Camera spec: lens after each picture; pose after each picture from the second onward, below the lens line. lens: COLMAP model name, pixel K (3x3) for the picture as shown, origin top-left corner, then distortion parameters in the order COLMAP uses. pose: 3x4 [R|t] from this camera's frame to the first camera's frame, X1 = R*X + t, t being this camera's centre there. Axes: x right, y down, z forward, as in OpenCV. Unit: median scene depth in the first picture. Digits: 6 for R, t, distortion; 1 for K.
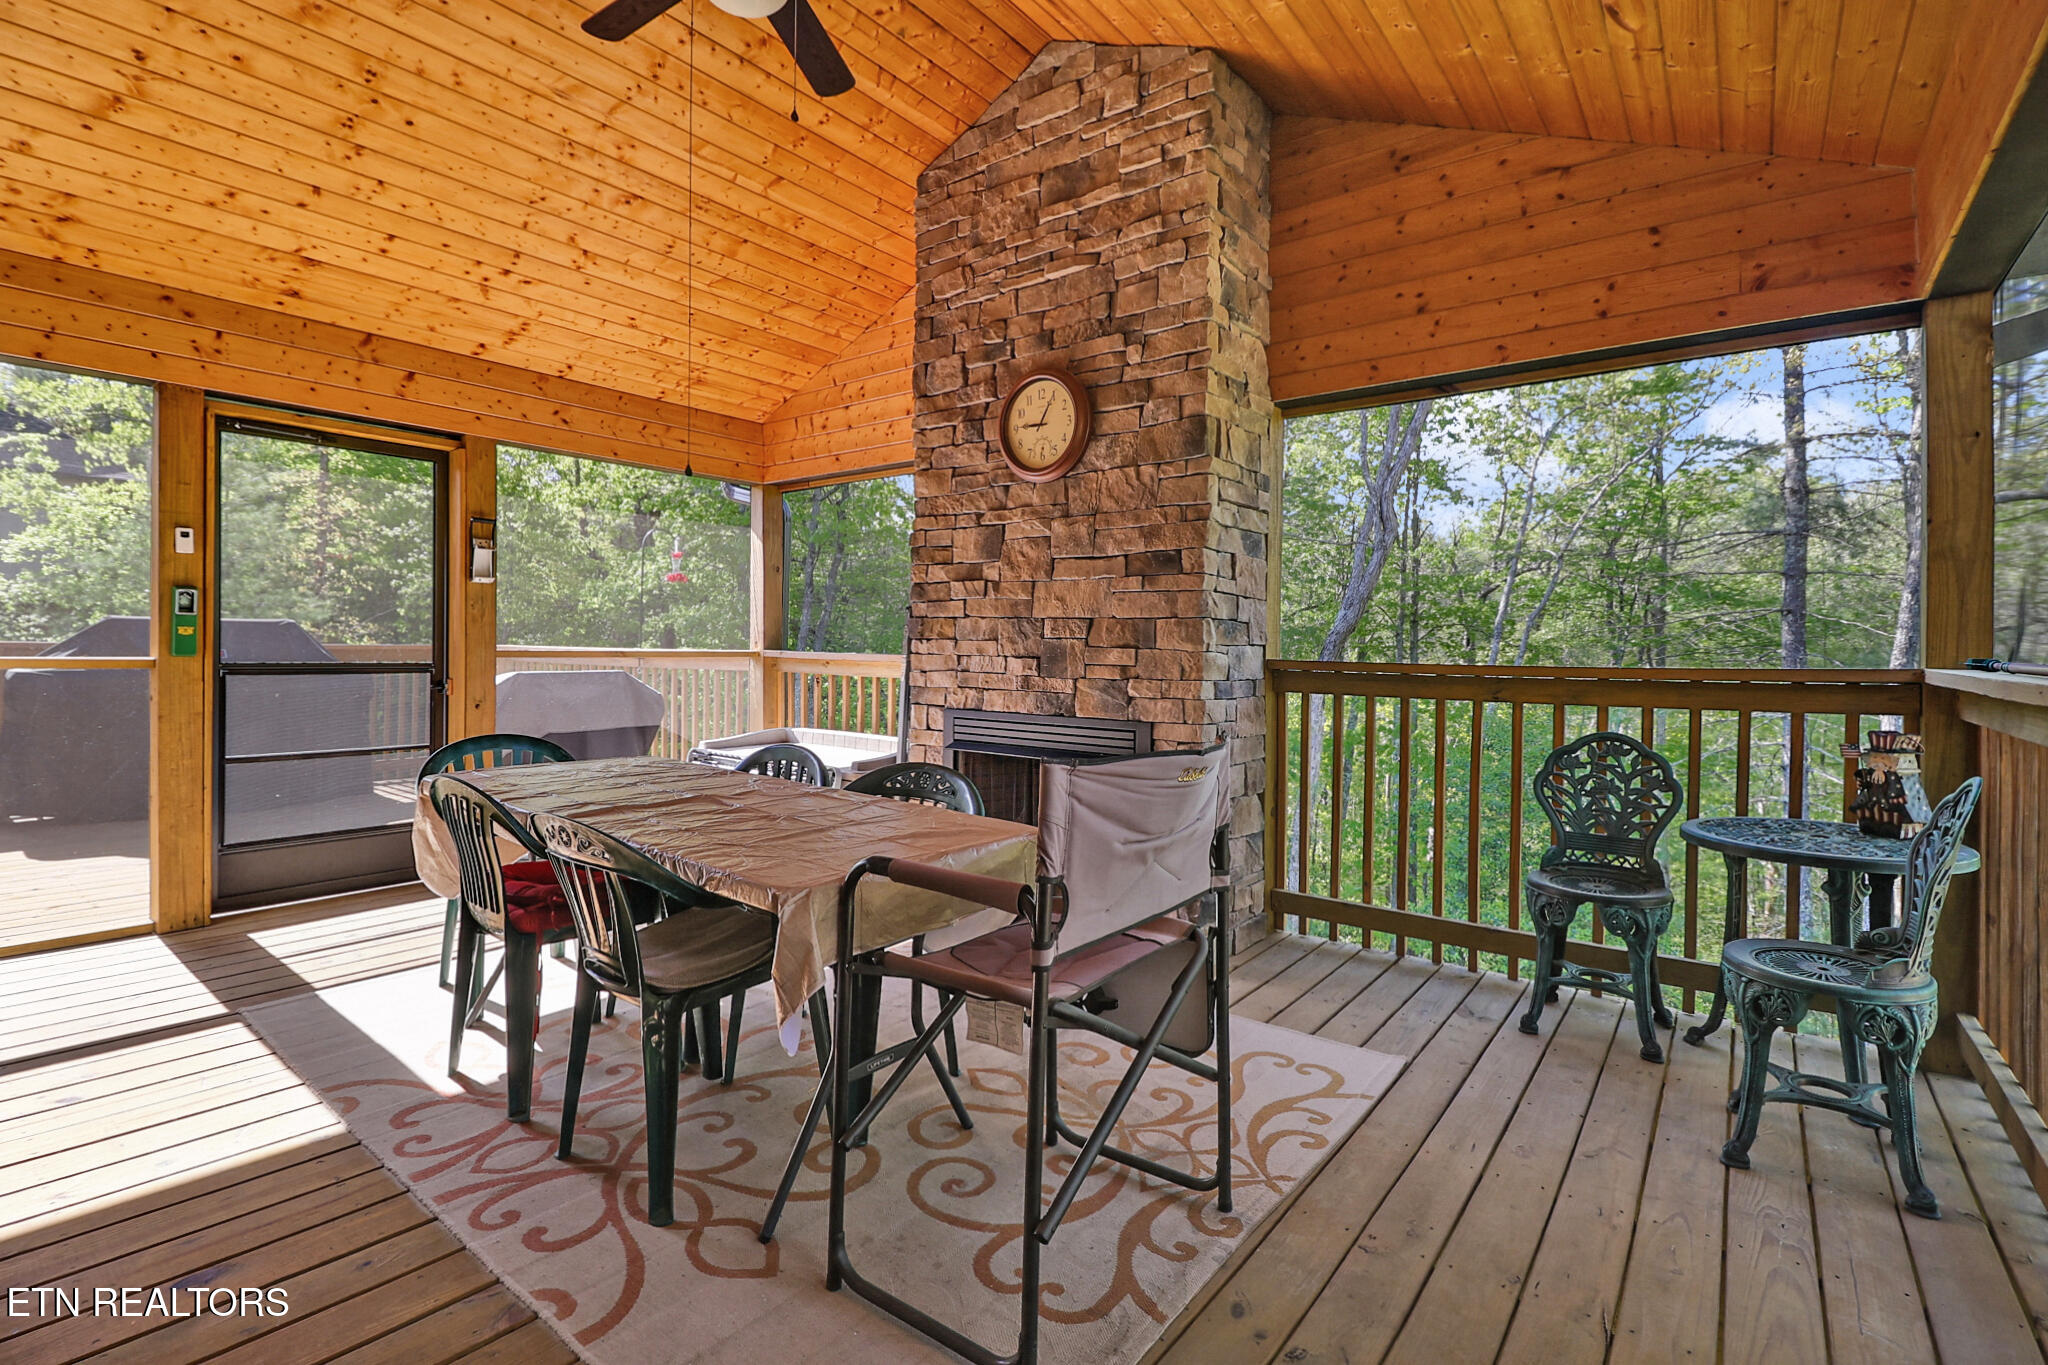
lens RADIAL K [[939.2, 0, 1012.7], [0, 939.2, 669.8], [0, 0, 1]] dist [-0.010982, -0.006037]
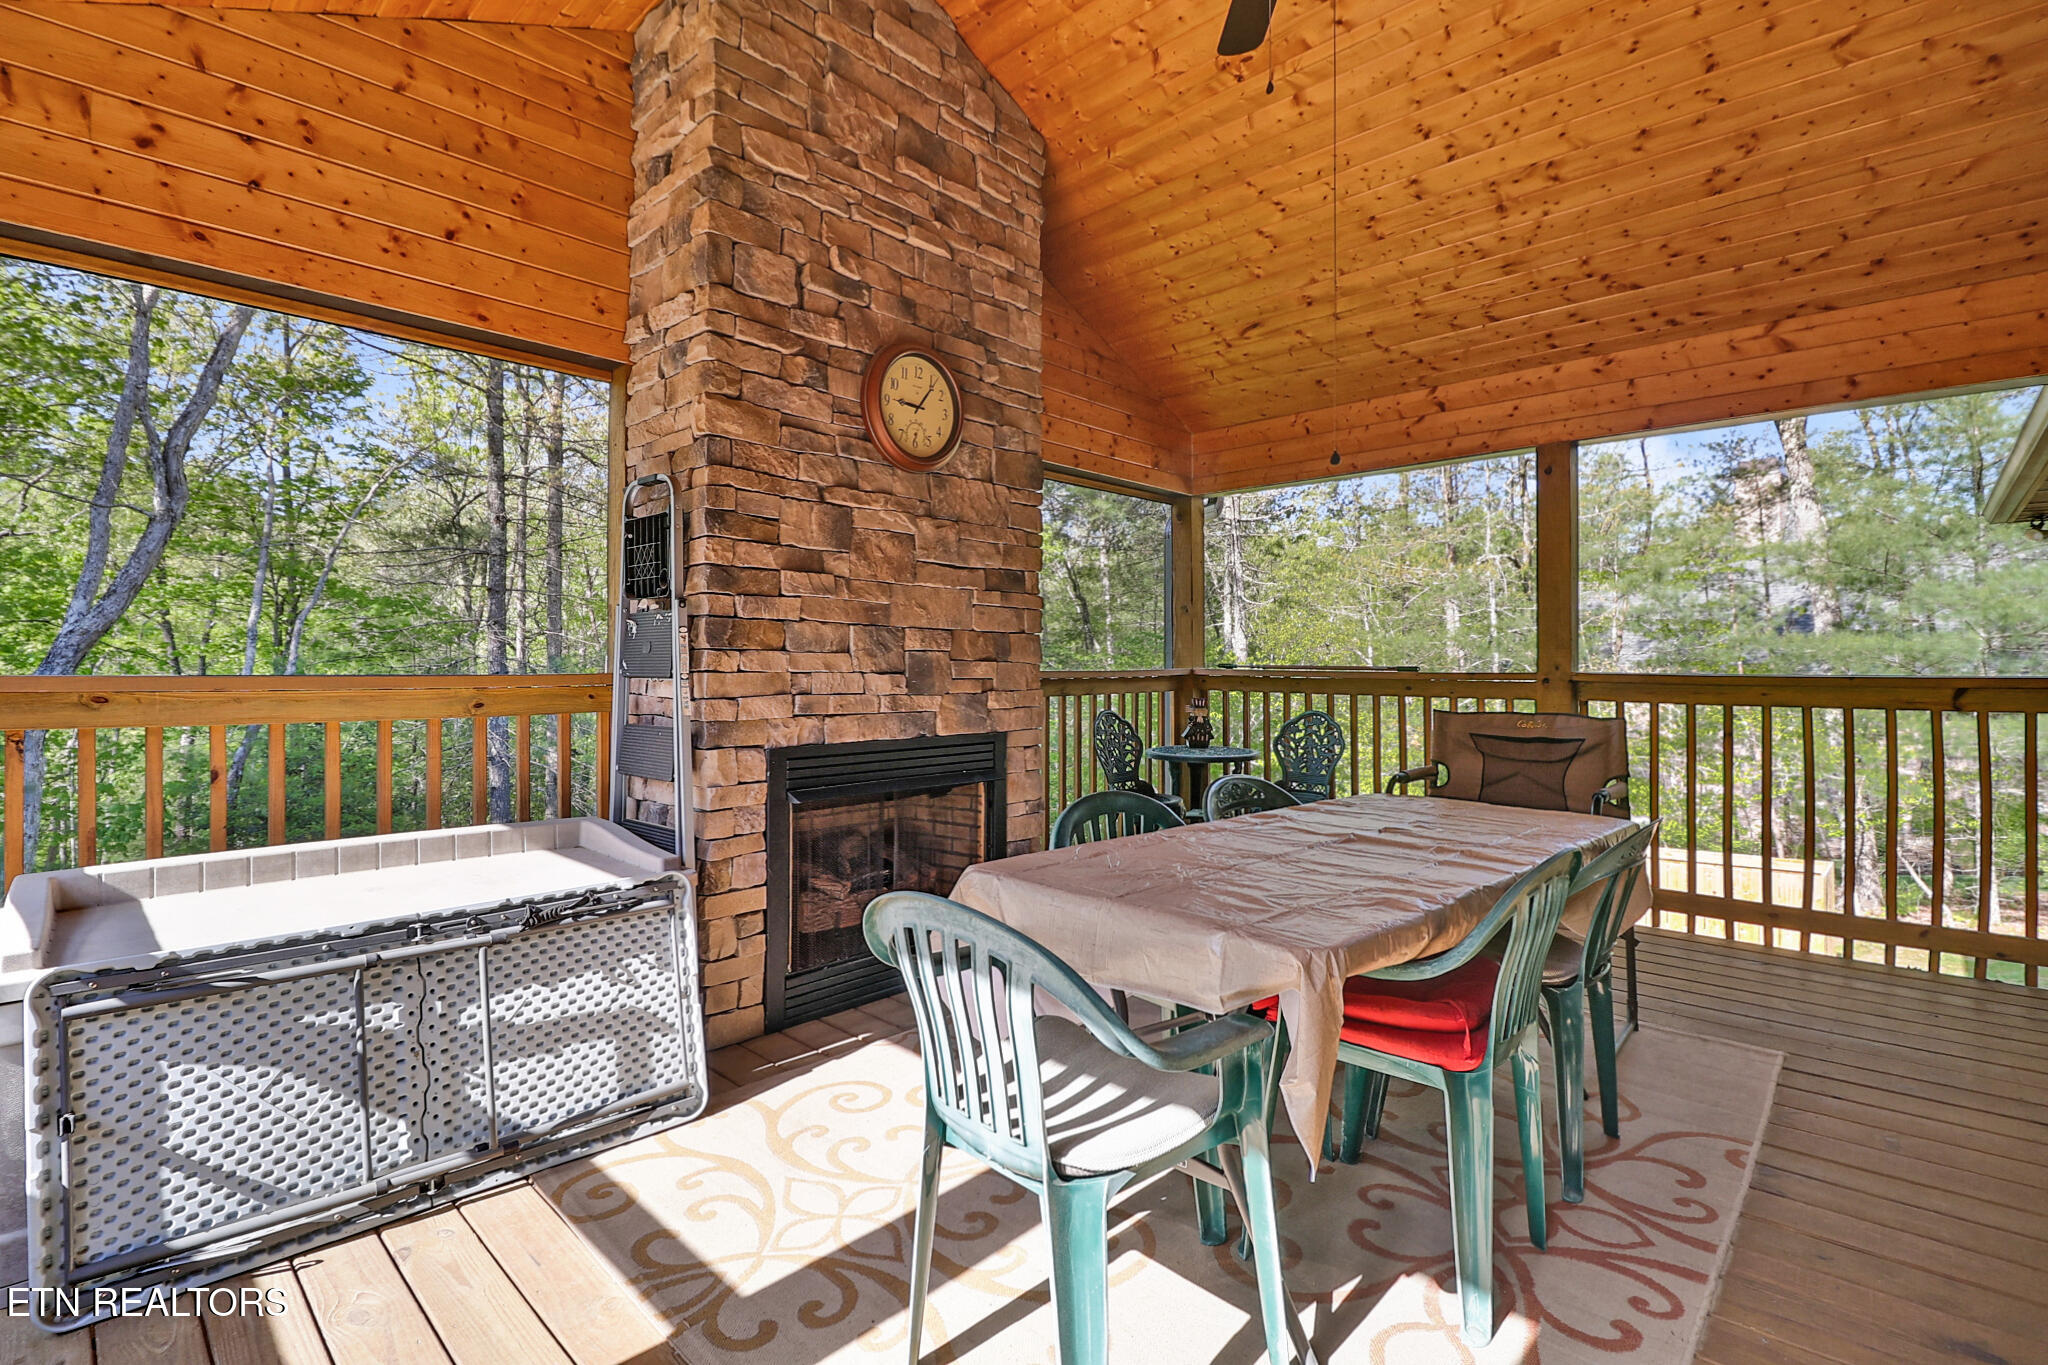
lens RADIAL K [[939.2, 0, 1017.3], [0, 939.2, 666.6], [0, 0, 1]] dist [-0.010982, -0.006037]
pose [[0.099603, -0.015075, 0.994913, -0.812460], [0.022060, 0.999673, 0.012939, -0.027456], [-0.994783, 0.020659, 0.099903, 0.802005]]
